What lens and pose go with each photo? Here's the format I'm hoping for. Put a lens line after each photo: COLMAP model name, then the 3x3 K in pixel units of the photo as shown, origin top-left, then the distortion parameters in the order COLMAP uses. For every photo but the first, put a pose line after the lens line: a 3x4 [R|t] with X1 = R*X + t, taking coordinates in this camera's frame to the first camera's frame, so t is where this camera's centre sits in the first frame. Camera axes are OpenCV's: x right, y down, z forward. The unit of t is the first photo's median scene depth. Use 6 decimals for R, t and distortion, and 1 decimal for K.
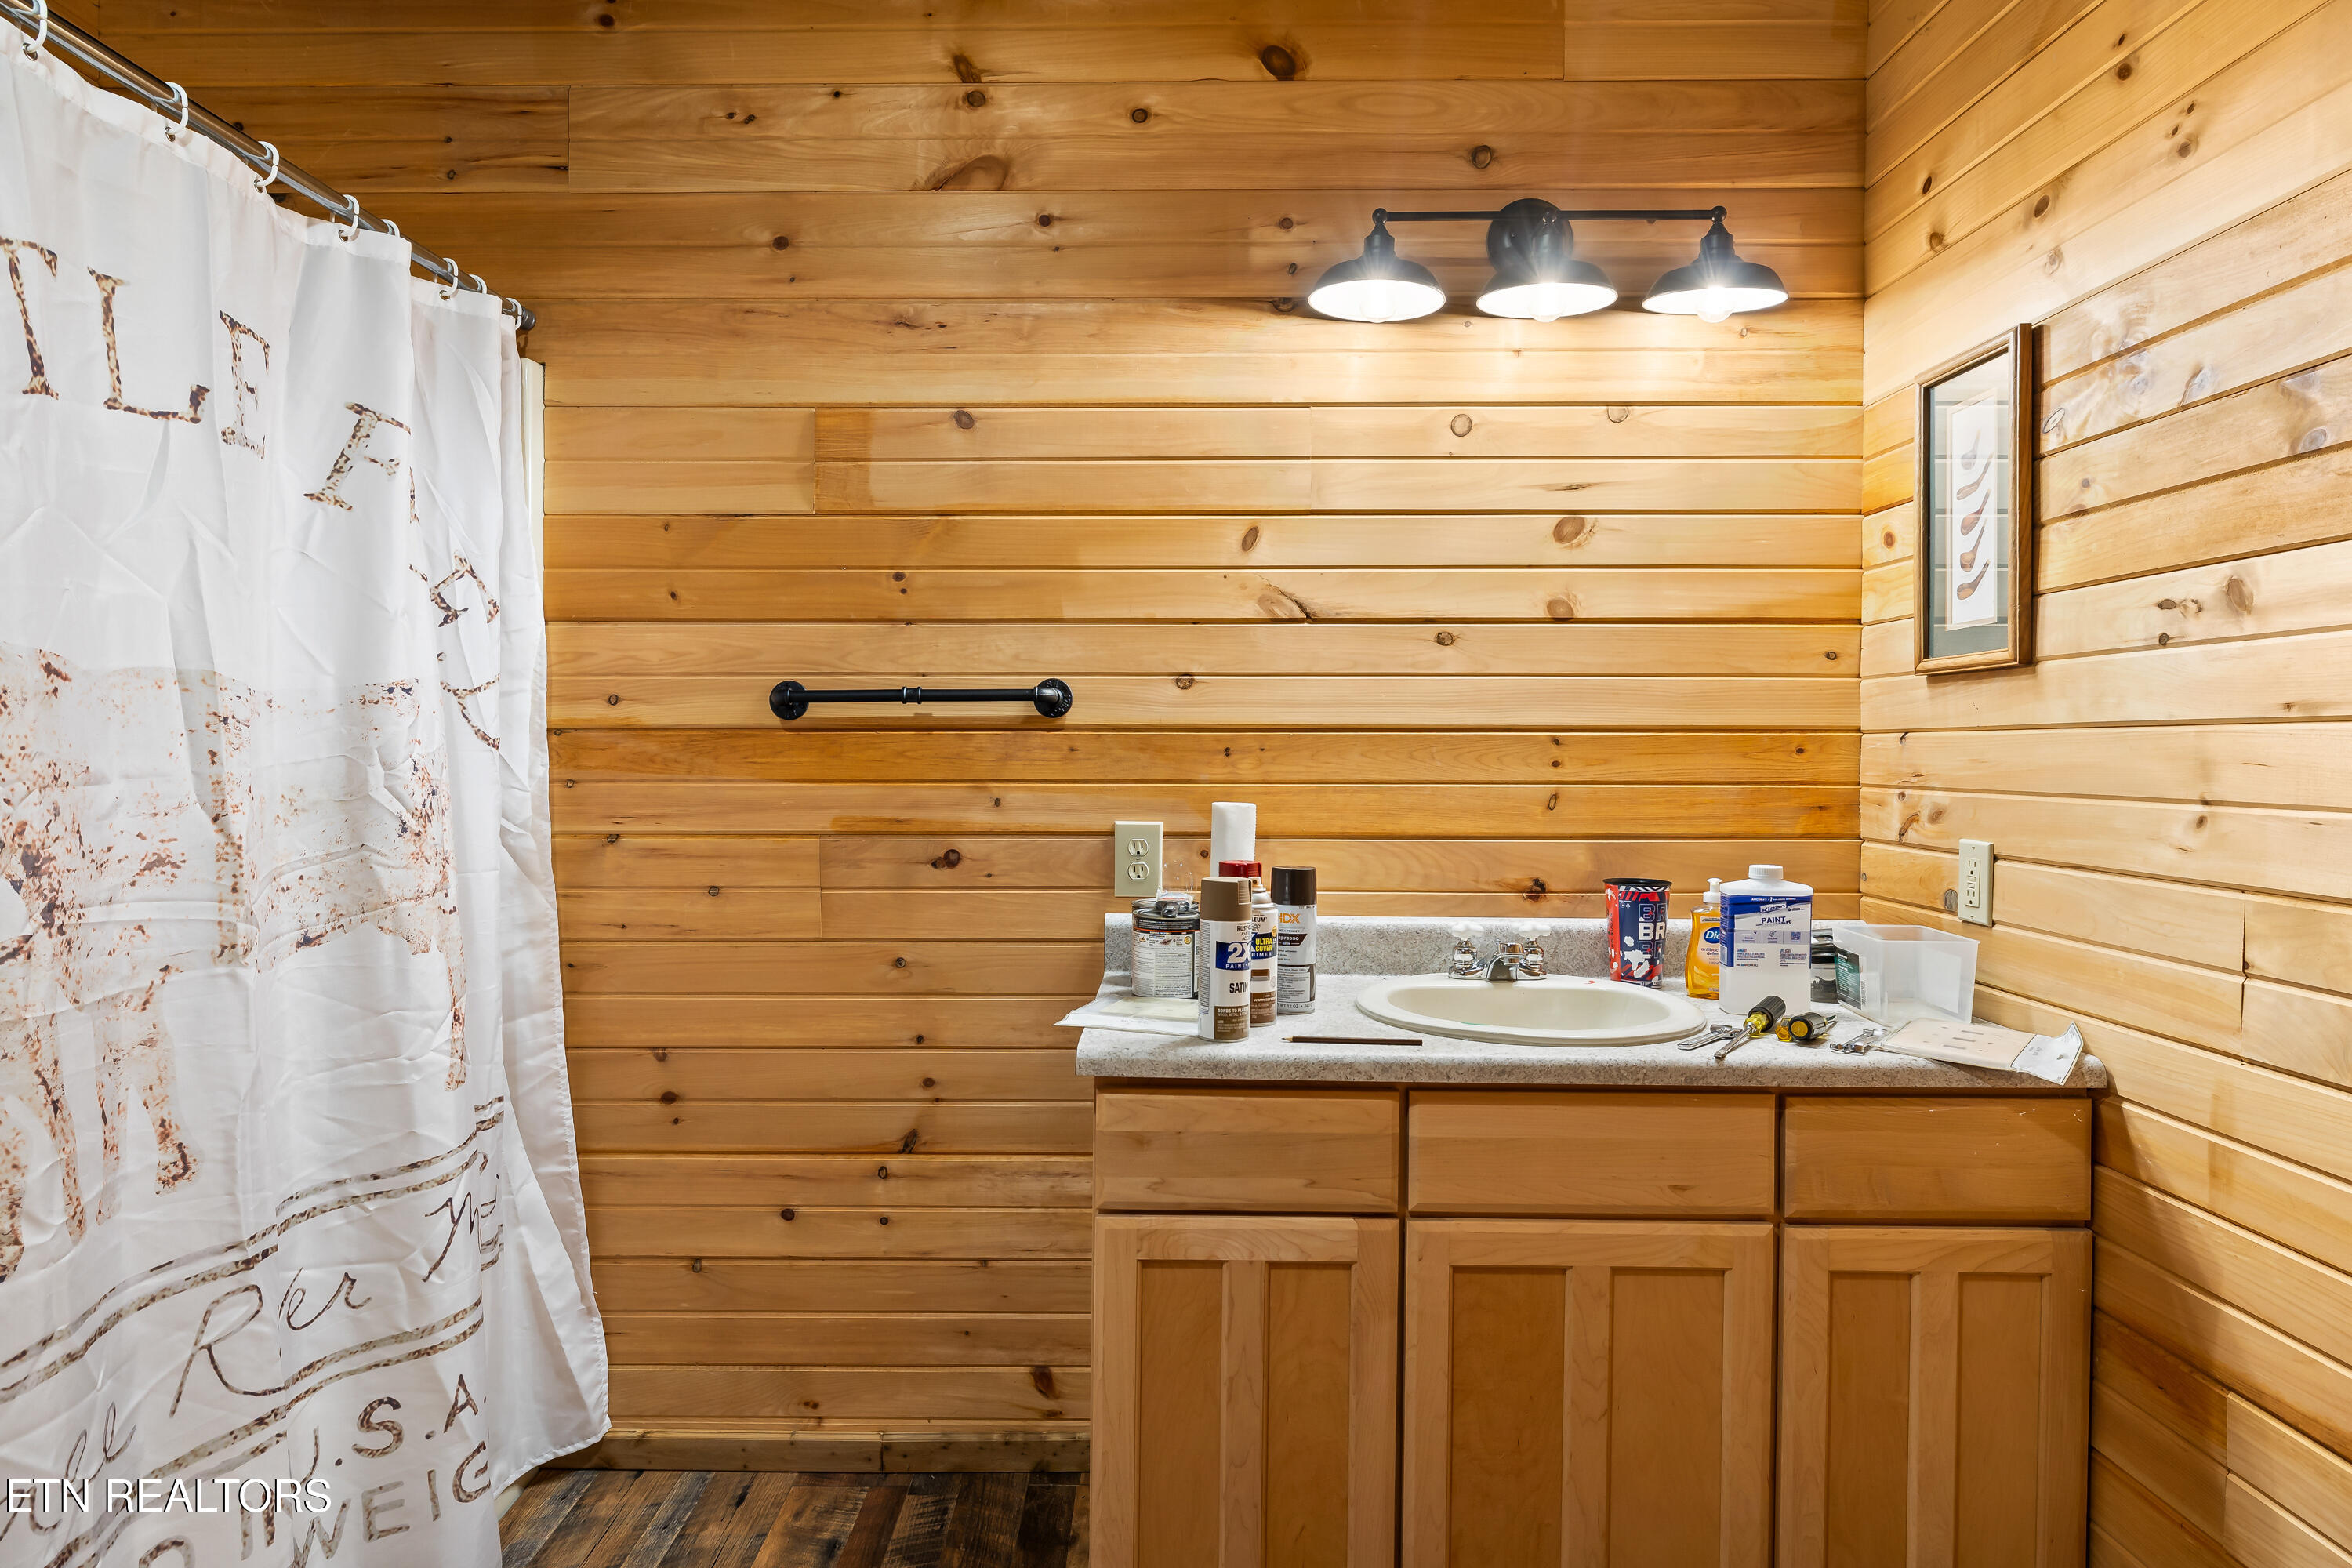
lens RADIAL K [[1289.4, 0, 1173.4], [0, 1289.4, 777.4], [0, 0, 1]] dist [-0.004461, -0.000717]
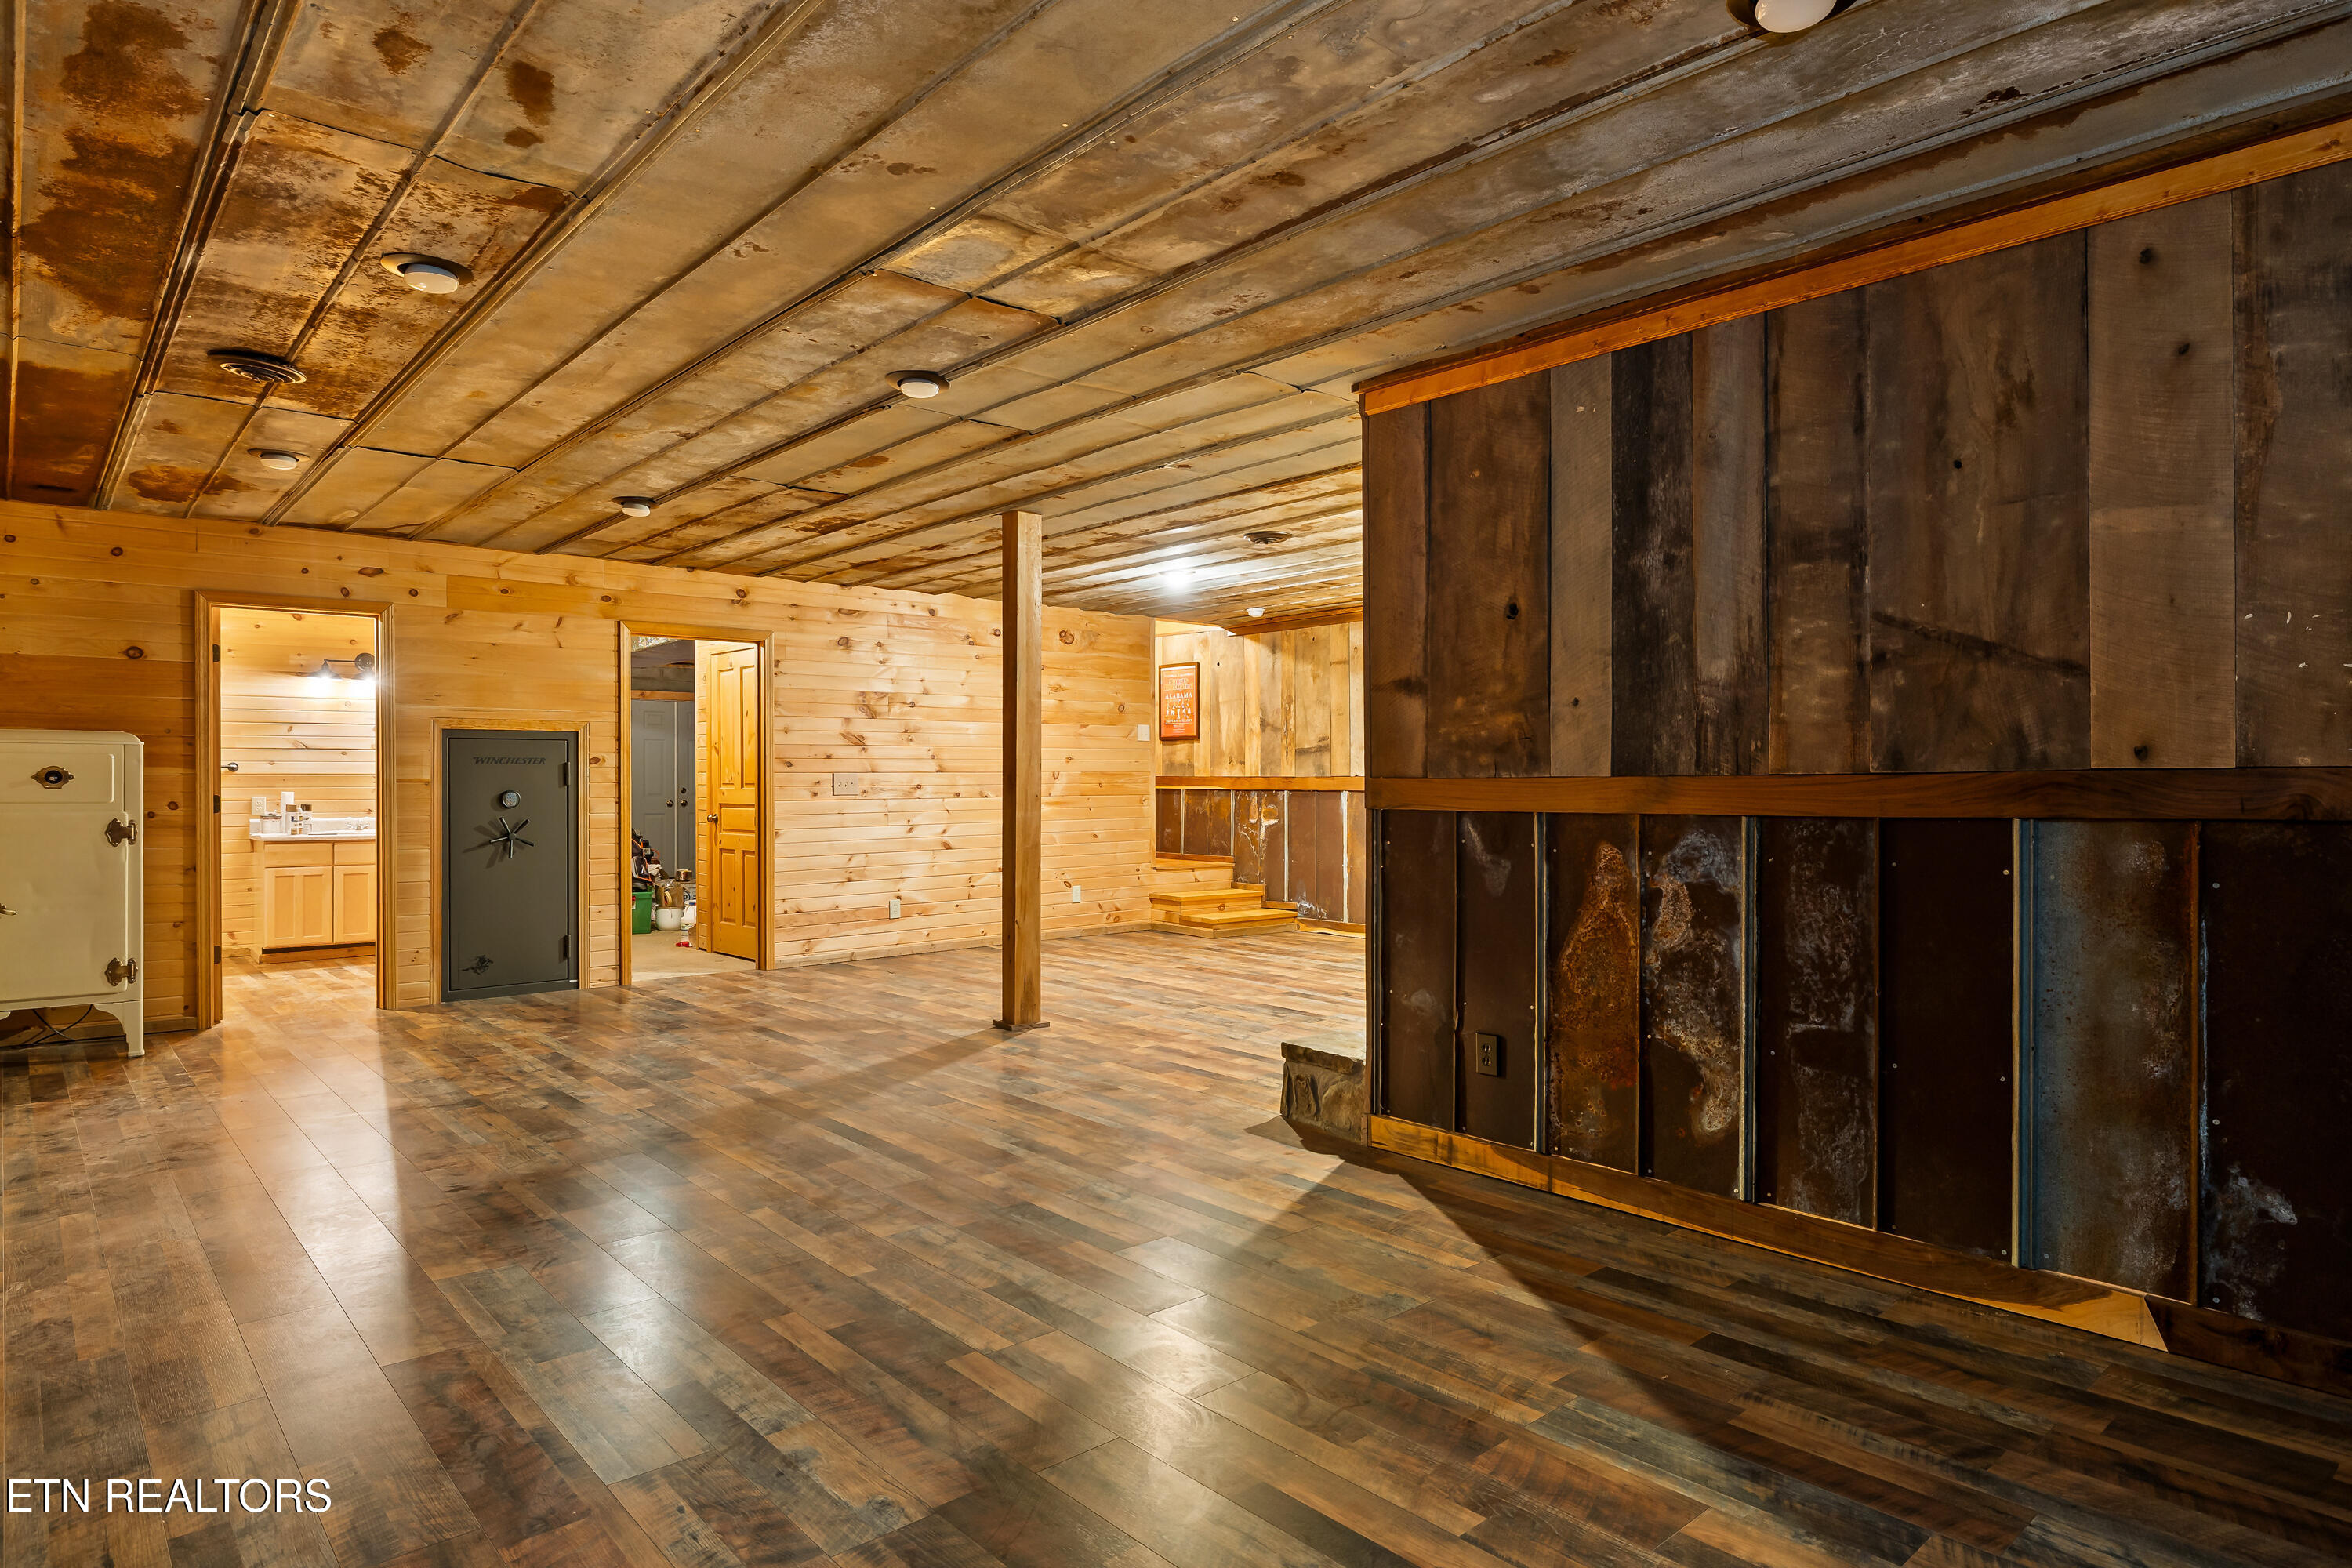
lens RADIAL K [[1289.4, 0, 1168.7], [0, 1289.4, 780.7], [0, 0, 1]] dist [-0.004461, -0.000717]
pose [[0.729000, -0.004197, 0.684500, -0.867485], [0.011283, 0.999919, -0.005886, 0.048304], [-0.684420, 0.012015, 0.728989, -4.819965]]
